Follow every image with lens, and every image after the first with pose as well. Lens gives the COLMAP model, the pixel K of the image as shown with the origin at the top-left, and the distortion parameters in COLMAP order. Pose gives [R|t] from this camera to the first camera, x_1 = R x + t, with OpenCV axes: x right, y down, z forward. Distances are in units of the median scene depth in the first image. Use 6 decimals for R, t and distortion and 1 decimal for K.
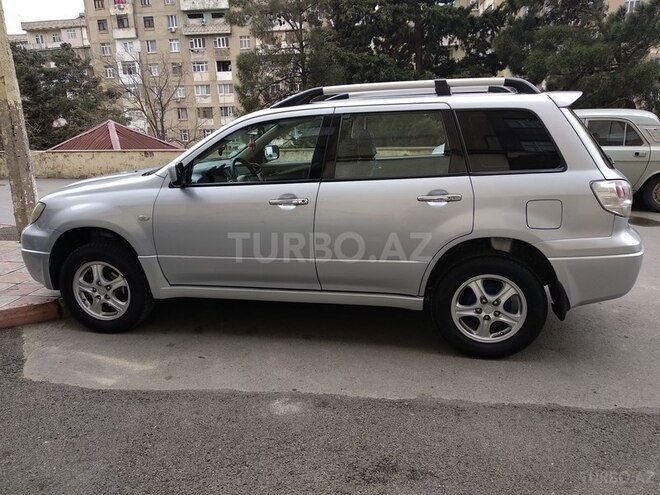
lens RADIAL K [[513.7, 0, 329.6], [0, 513.7, 247.8], [0, 0, 1]] dist [0.004630, 0.000433]
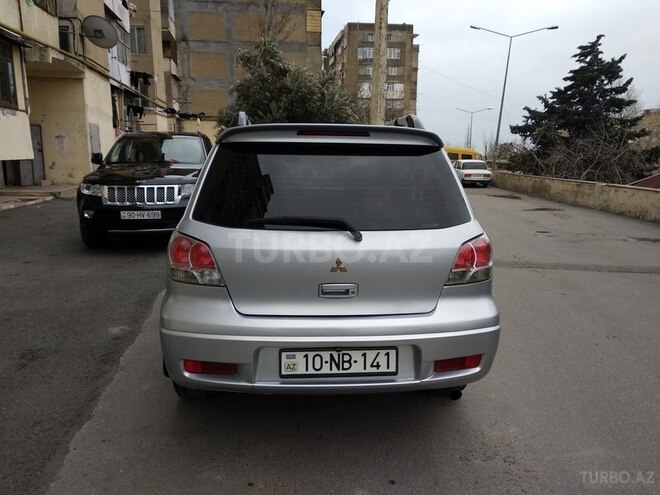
lens RADIAL K [[513.7, 0, 330.0], [0, 513.7, 248.9], [0, 0, 1]] dist [0.004630, 0.000433]
pose [[0.274506, 0.212988, -0.937701, 1.379847], [-0.268823, 0.953277, 0.137830, -0.287576], [0.923245, 0.214240, 0.318936, 0.961185]]
